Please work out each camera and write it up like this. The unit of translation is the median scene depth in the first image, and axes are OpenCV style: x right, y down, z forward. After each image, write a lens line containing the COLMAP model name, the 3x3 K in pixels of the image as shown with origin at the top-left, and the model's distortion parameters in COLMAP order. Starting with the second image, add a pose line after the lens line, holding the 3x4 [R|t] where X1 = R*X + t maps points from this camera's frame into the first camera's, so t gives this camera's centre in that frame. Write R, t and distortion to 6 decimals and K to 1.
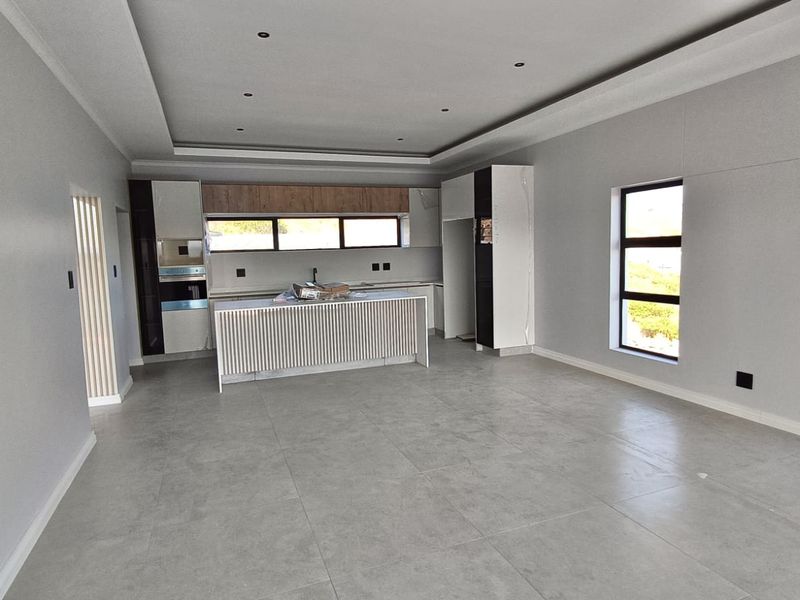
lens RADIAL K [[490.2, 0, 399.1], [0, 490.2, 297.0], [0, 0, 1]] dist [0.003982, -0.001701]
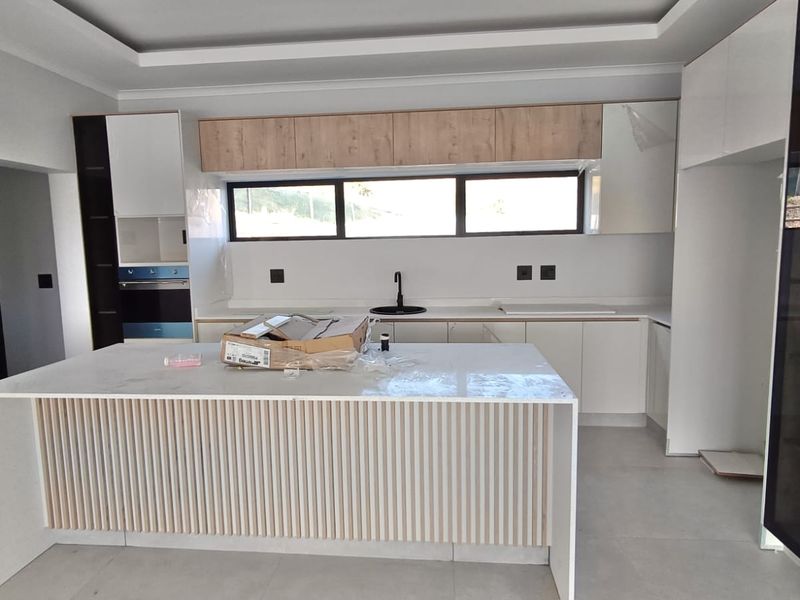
lens RADIAL K [[490.2, 0, 399.1], [0, 490.2, 297.0], [0, 0, 1]] dist [0.003982, -0.001701]
pose [[0.895578, 0.061679, -0.440607, 0.063201], [-0.051161, 0.998051, 0.035724, -0.049781], [0.441952, -0.009452, 0.896989, 0.510480]]
